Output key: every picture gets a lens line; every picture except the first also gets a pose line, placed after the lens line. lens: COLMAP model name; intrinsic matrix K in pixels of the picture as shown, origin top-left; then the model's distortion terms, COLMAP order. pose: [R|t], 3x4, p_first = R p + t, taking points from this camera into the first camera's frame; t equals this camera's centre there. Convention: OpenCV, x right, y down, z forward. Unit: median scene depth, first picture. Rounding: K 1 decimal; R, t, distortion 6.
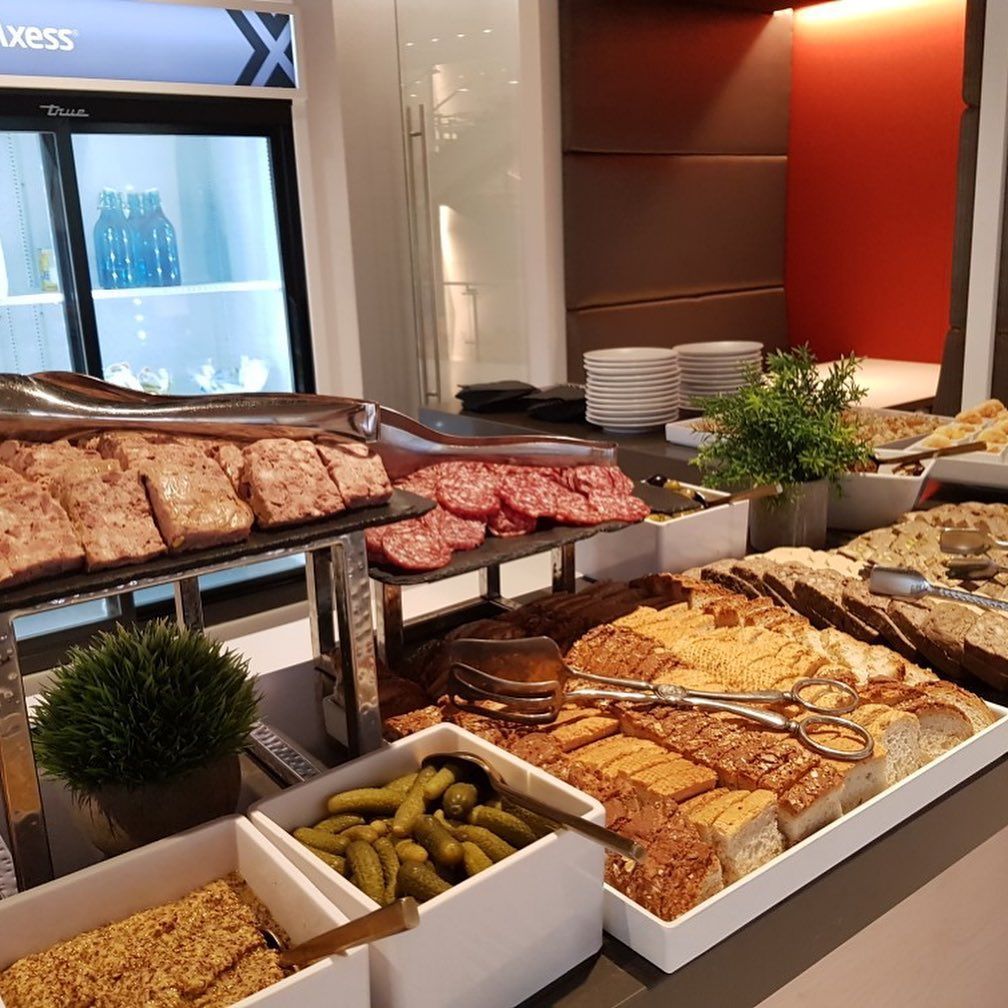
lens RADIAL K [[1048.3, 0, 504.0], [0, 1048.3, 504.0], [0, 0, 1]] dist [0.142989, -0.339569]
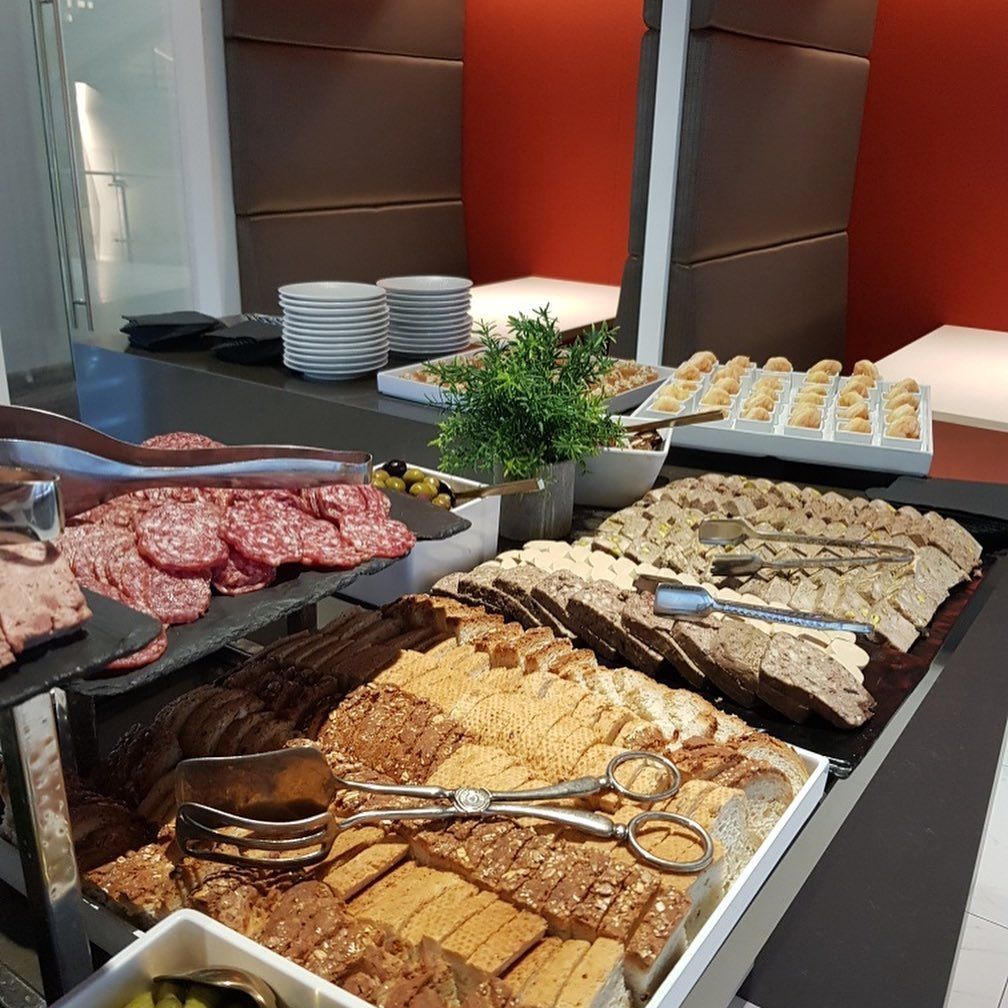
lens RADIAL K [[1048.3, 0, 504.0], [0, 1048.3, 504.0], [0, 0, 1]] dist [0.142989, -0.339569]
pose [[0.952523, -0.044875, 0.301142, -0.039959], [0.017153, 0.995417, 0.094078, -0.096626], [-0.303983, -0.084446, 0.948927, 0.208031]]
